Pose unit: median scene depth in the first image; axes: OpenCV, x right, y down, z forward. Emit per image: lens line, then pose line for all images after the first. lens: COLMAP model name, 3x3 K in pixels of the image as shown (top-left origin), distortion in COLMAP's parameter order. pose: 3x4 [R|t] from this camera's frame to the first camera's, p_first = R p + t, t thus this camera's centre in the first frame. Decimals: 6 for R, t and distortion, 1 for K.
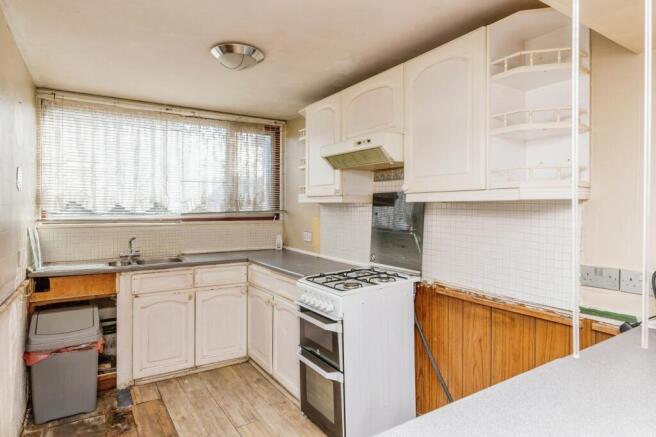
lens RADIAL K [[372.9, 0, 330.9], [0, 372.9, 215.0], [0, 0, 1]] dist [0.007169, -0.000223]
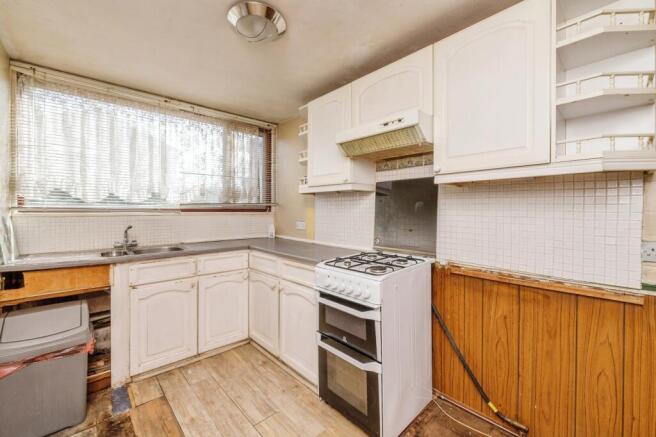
lens RADIAL K [[256.8, 0, 322.1], [0, 256.8, 215.2], [0, 0, 1]] dist [-0.000805, -0.000013]
pose [[0.985904, -0.003570, 0.167277, -0.164619], [0.004355, 0.999981, -0.004329, 0.039828], [-0.167258, 0.004997, 0.985900, 0.289169]]
